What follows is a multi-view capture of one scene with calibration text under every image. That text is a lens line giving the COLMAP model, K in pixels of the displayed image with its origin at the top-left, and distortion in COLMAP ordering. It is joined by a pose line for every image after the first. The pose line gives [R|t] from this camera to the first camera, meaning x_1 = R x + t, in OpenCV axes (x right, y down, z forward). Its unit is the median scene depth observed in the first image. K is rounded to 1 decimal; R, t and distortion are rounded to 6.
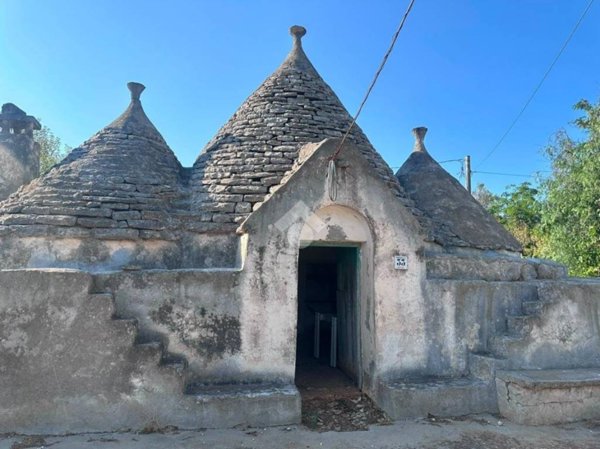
lens RADIAL K [[460.6, 0, 300.0], [0, 460.6, 224.5], [0, 0, 1]] dist [0.088245, -0.113899]
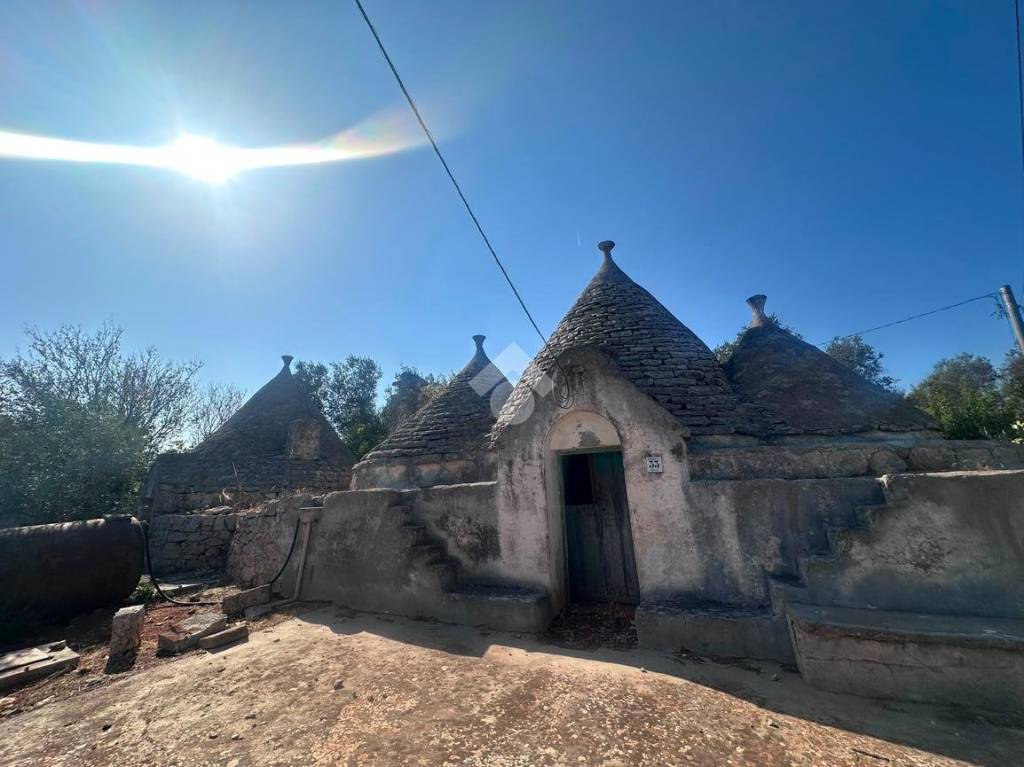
lens RADIAL K [[437.3, 0, 512.0], [0, 437.3, 383.5], [0, 0, 1]] dist [0.003692, 0.000527]
pose [[0.776796, -0.185450, -0.601828, 0.545573], [0.116445, 0.981476, -0.152138, 0.025663], [0.618893, 0.048100, 0.784001, 0.163466]]
